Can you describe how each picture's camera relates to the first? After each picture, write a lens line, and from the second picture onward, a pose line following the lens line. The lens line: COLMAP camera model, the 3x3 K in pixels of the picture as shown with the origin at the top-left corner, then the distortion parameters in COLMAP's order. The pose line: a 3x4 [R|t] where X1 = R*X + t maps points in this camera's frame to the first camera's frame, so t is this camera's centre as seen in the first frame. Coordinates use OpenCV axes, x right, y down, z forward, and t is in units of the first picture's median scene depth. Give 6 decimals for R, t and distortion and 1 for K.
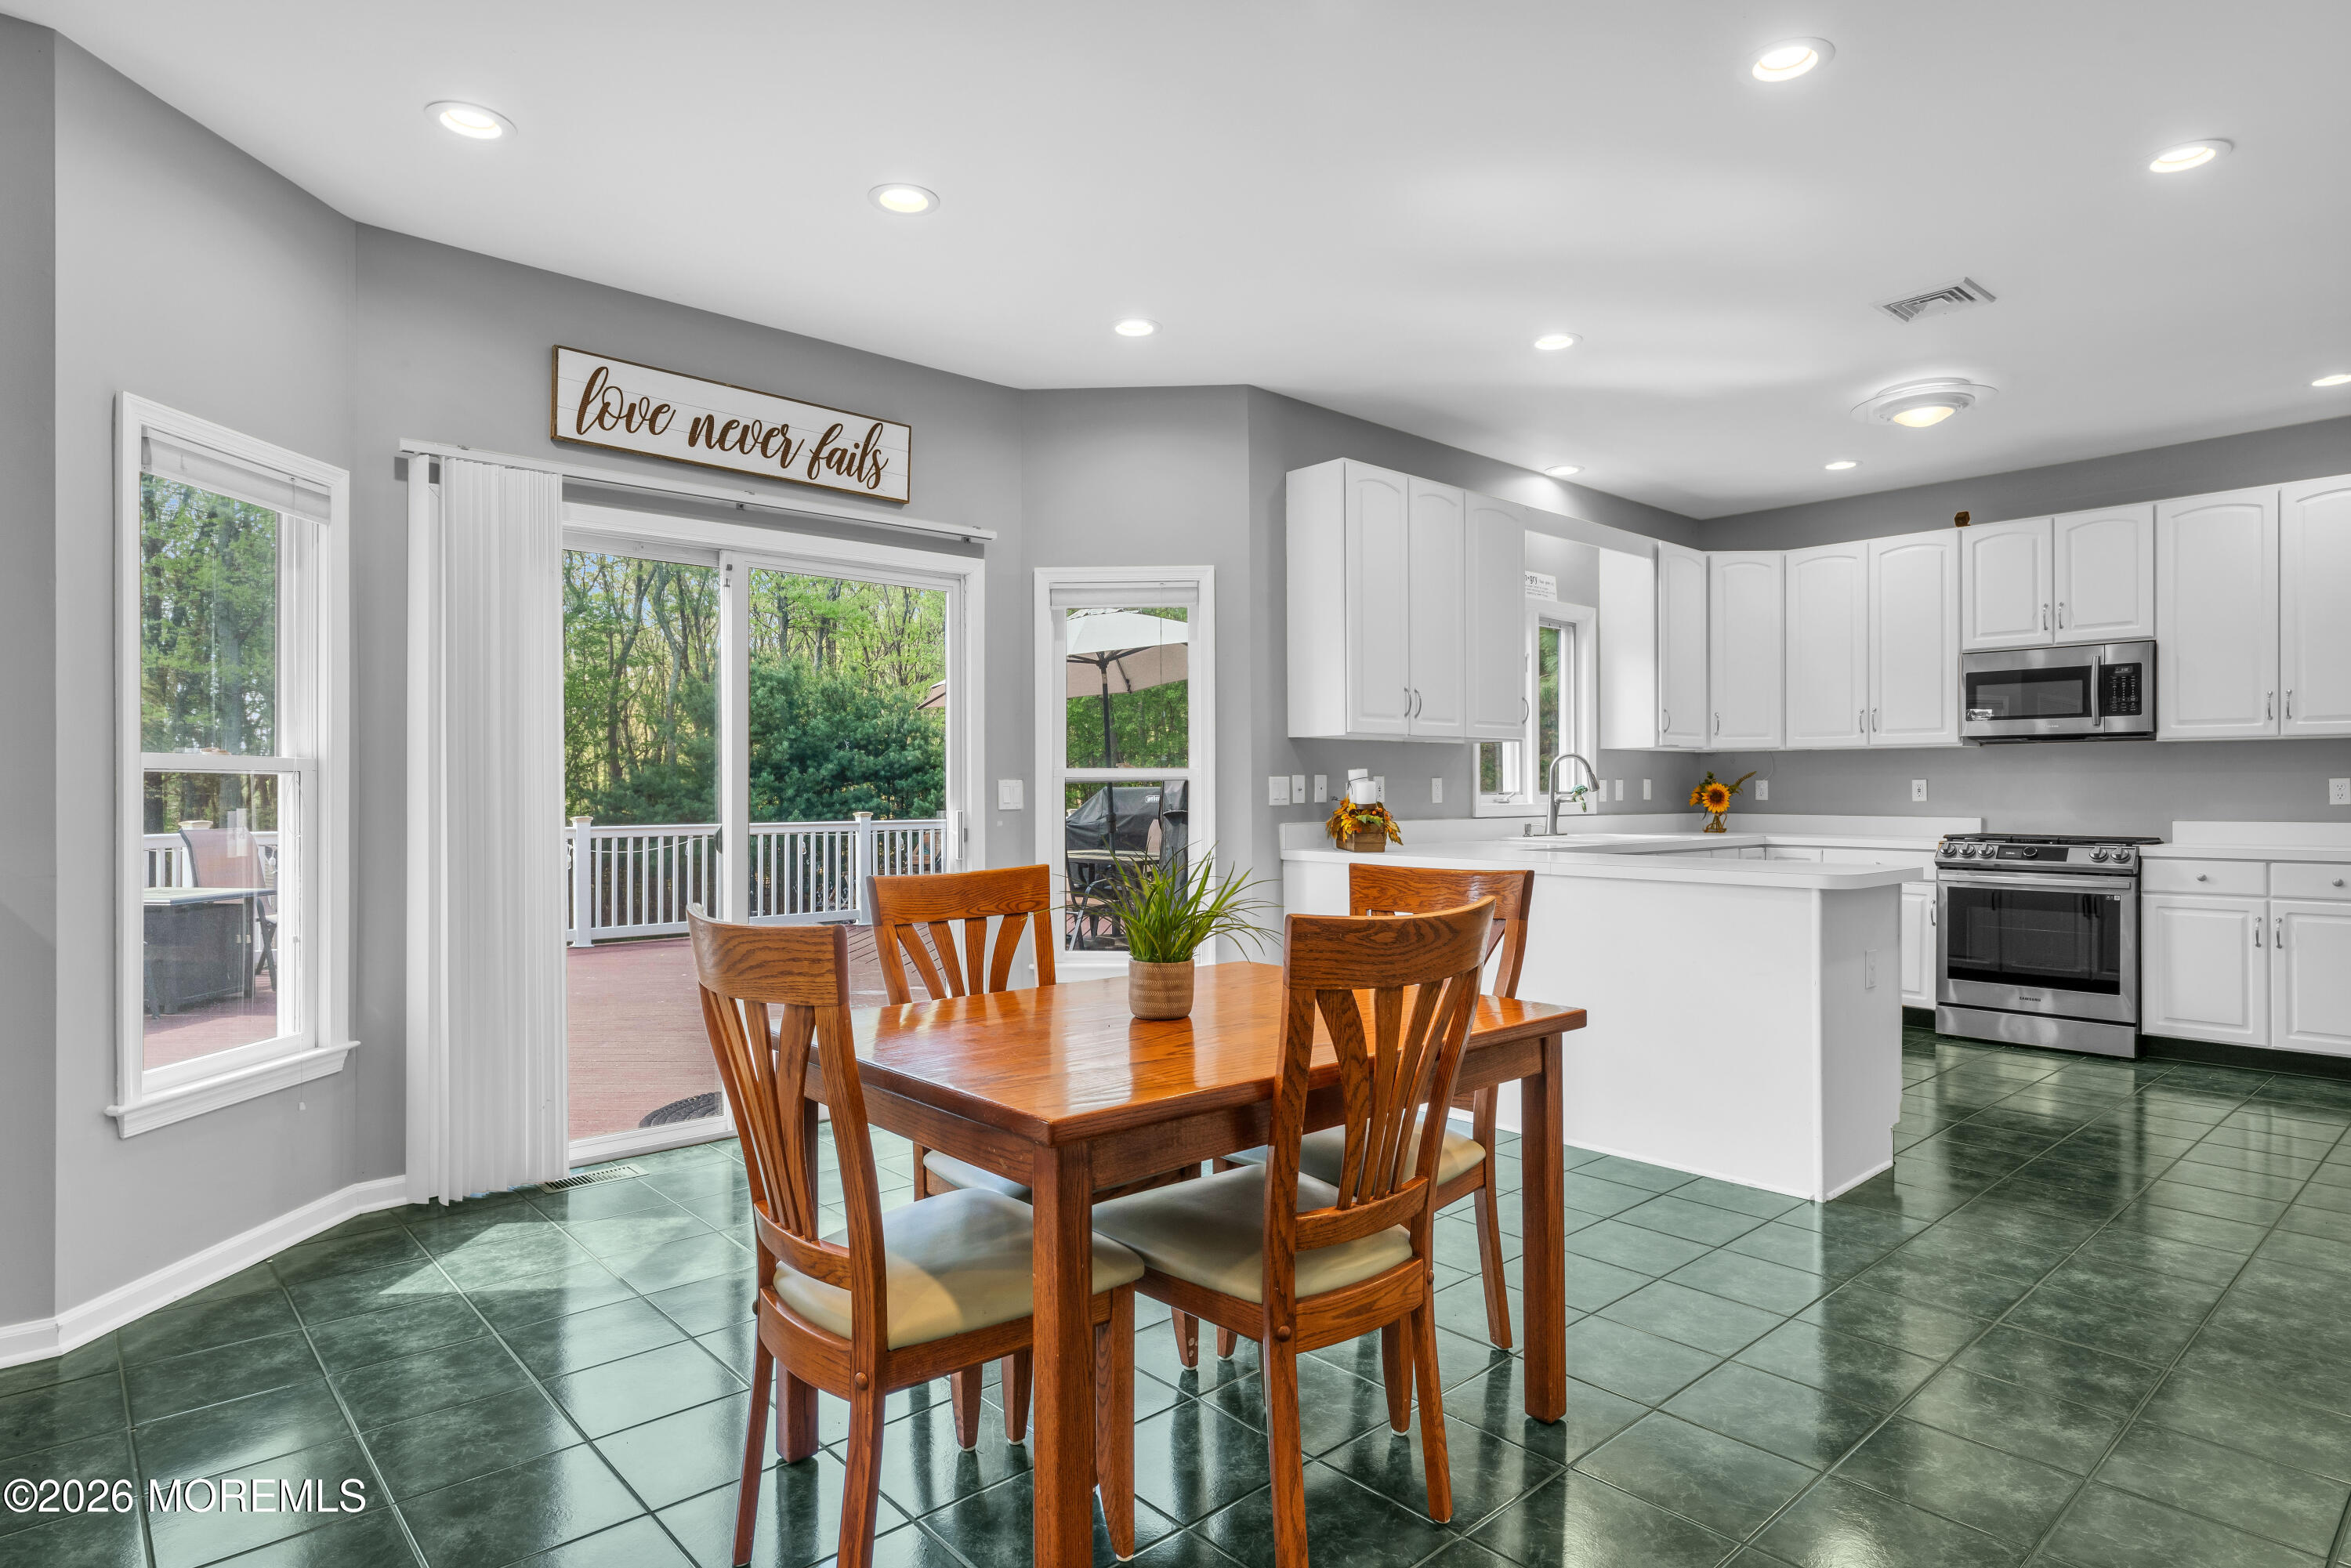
lens RADIAL K [[1260.5, 0, 1169.6], [0, 1260.5, 785.0], [0, 0, 1]] dist [0.003840, -0.004485]
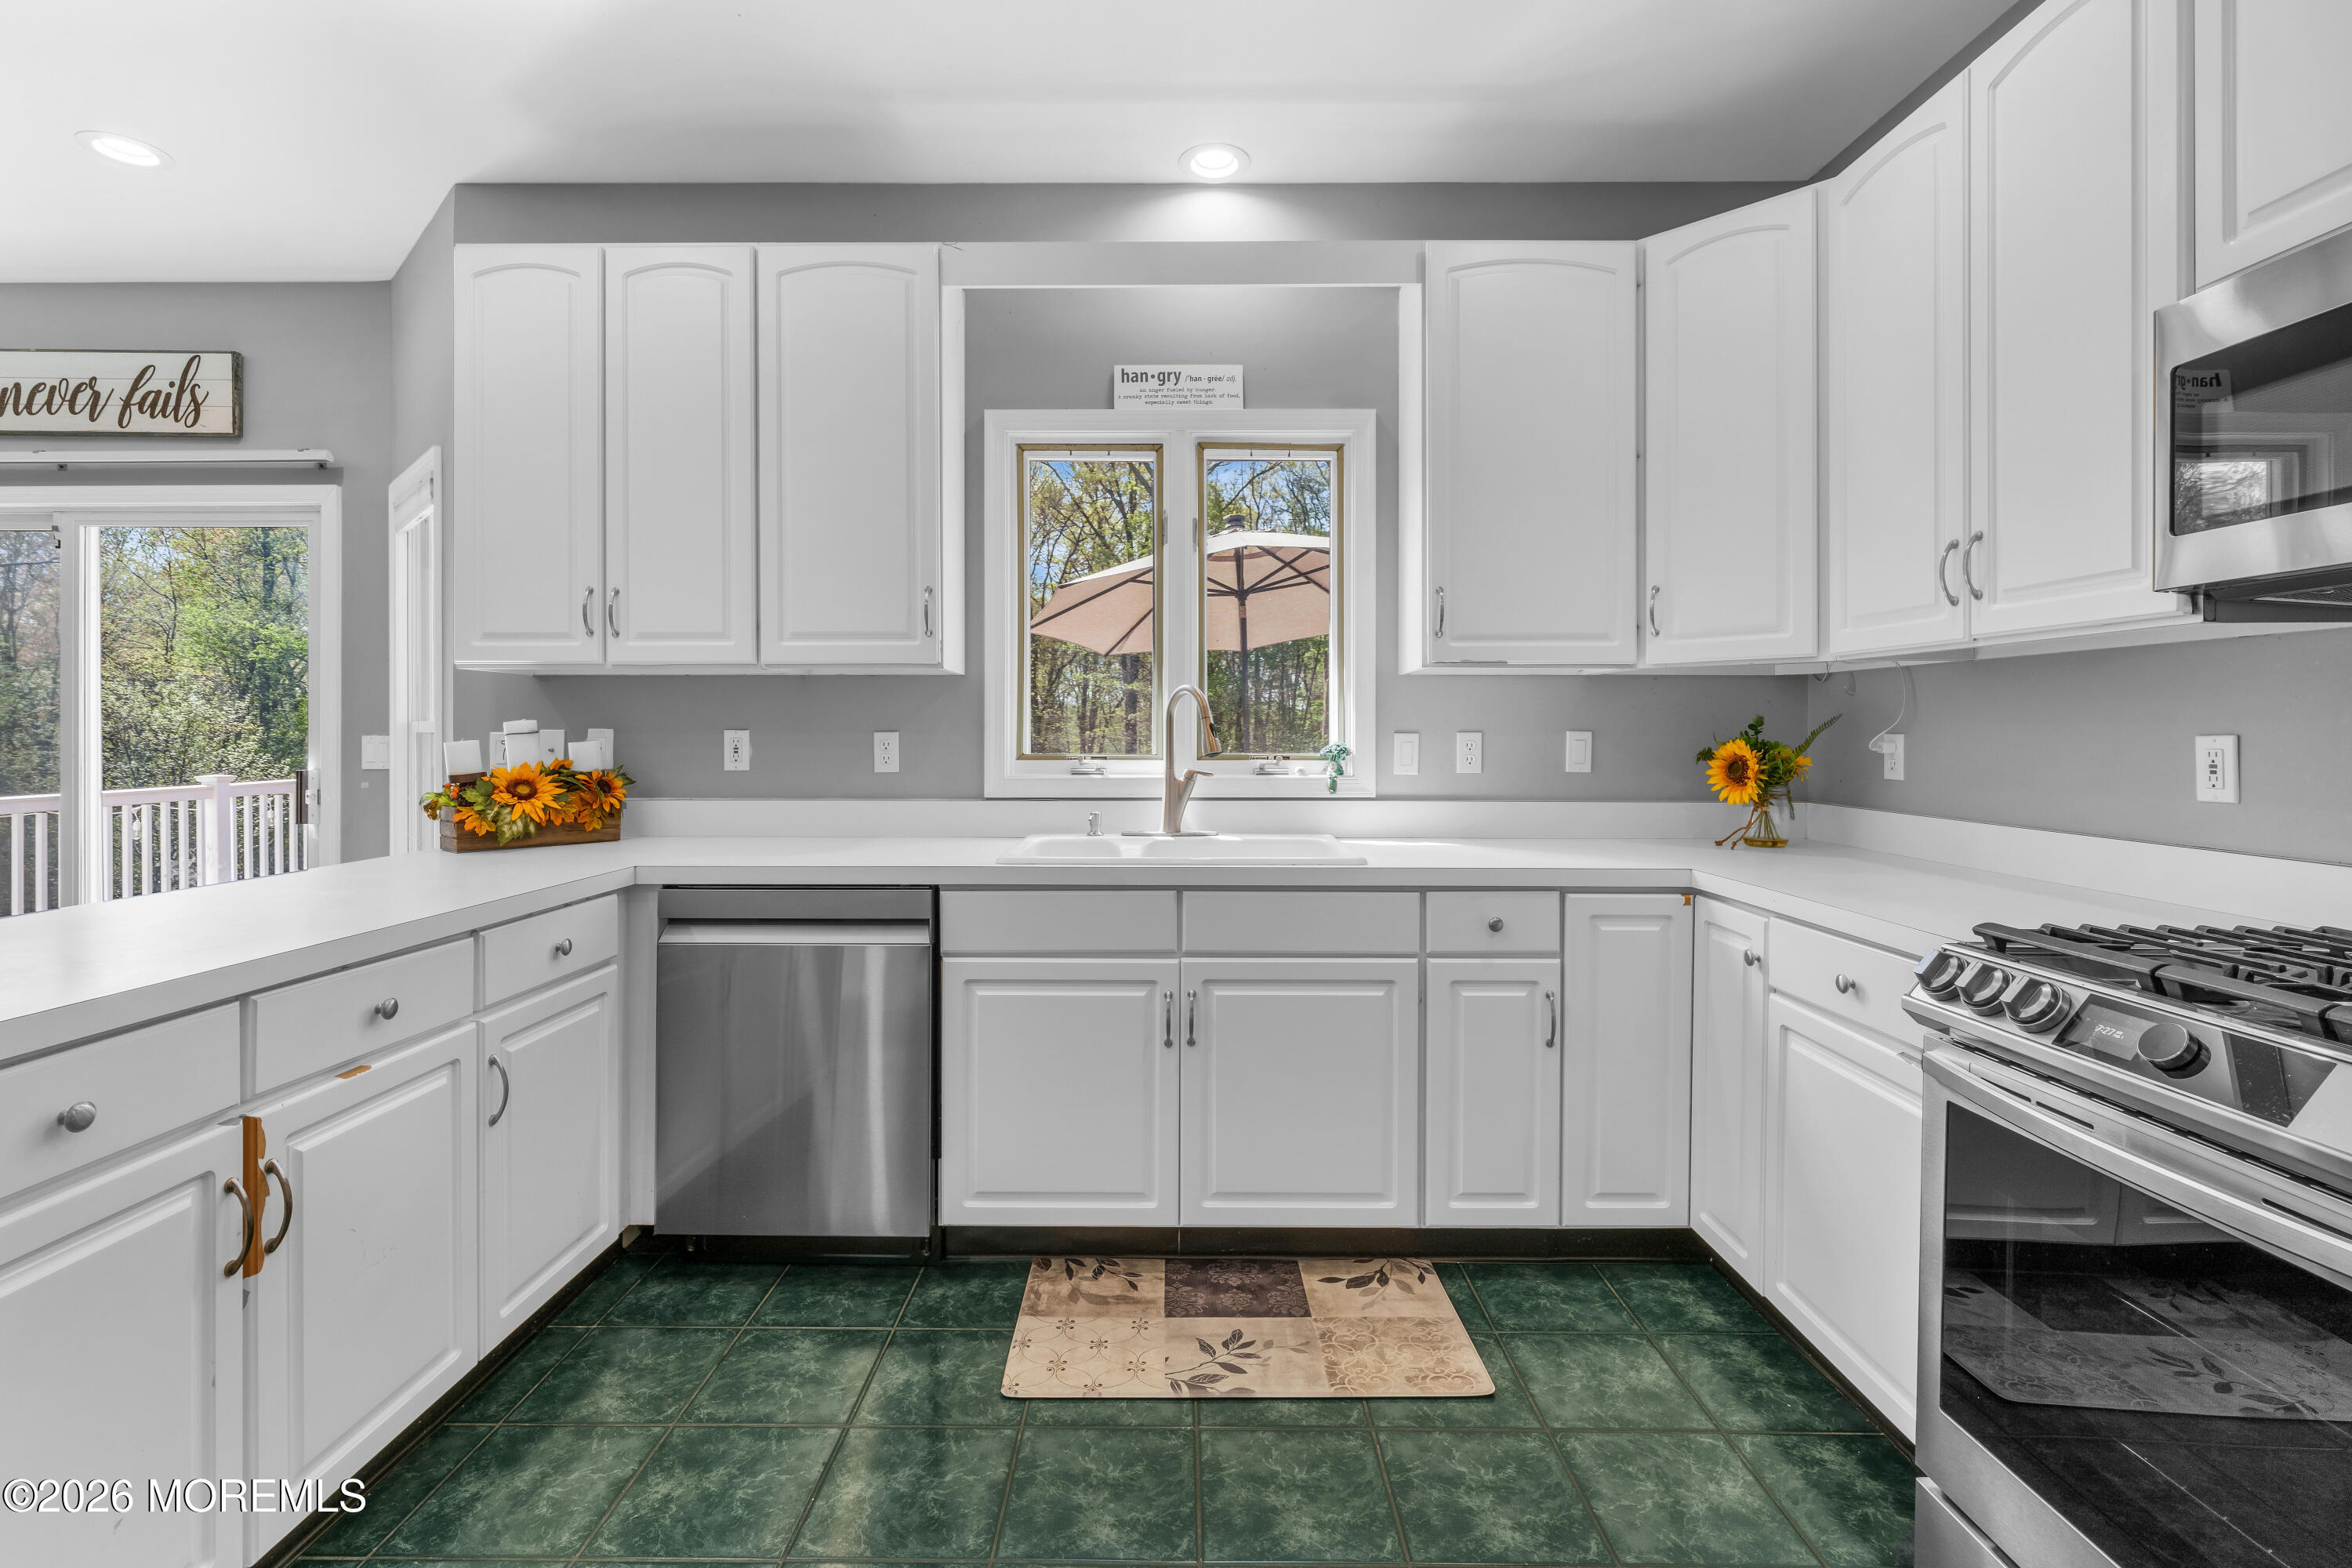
lens RADIAL K [[1065.9, 0, 1175.5], [0, 1065.9, 735.5], [0, 0, 1]] dist [-0.001507, -0.000696]
pose [[0.744189, 0.003529, -0.667960, 0.714398], [0.000531, 0.999983, 0.005875, -0.007612], [0.667969, -0.004727, 0.744174, 0.763597]]
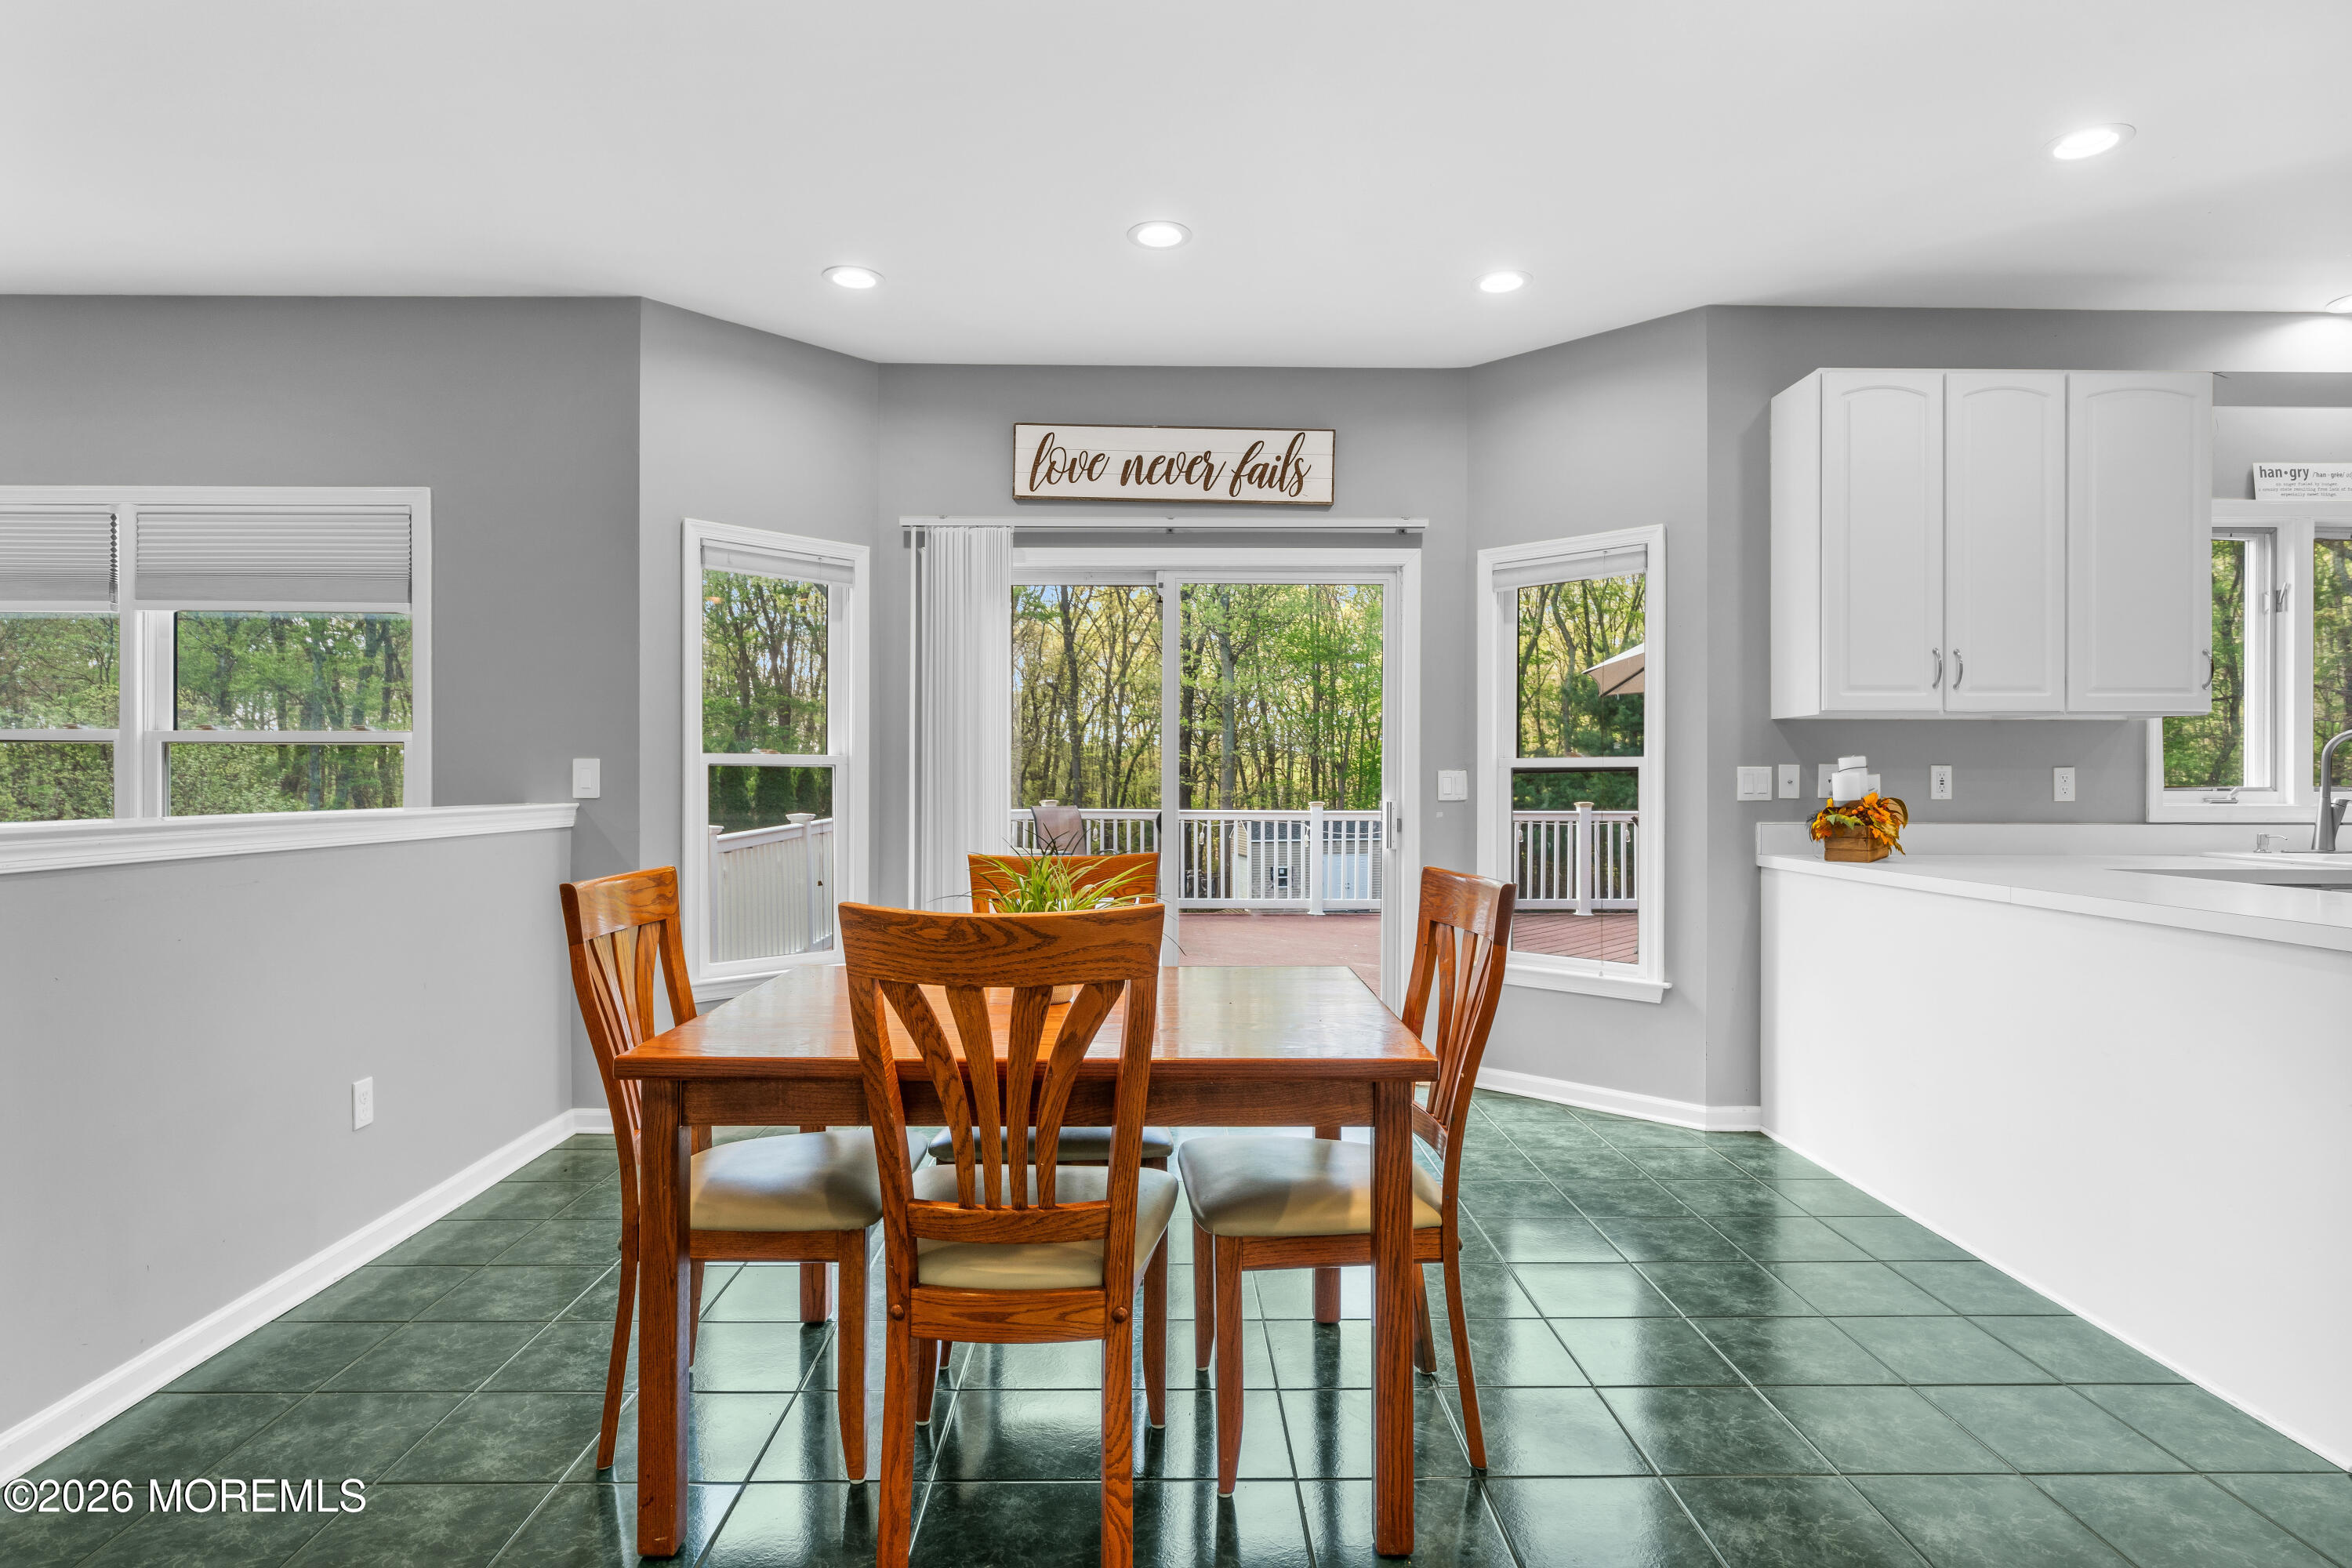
lens RADIAL K [[1217.3, 0, 1175.3], [0, 1217.3, 785.4], [0, 0, 1]] dist [-0.001354, -0.000166]
pose [[0.759182, 0.007204, -0.650838, 0.301830], [-0.001653, 0.999957, 0.009140, -0.000885], [0.650876, -0.005863, 0.759162, 0.133632]]
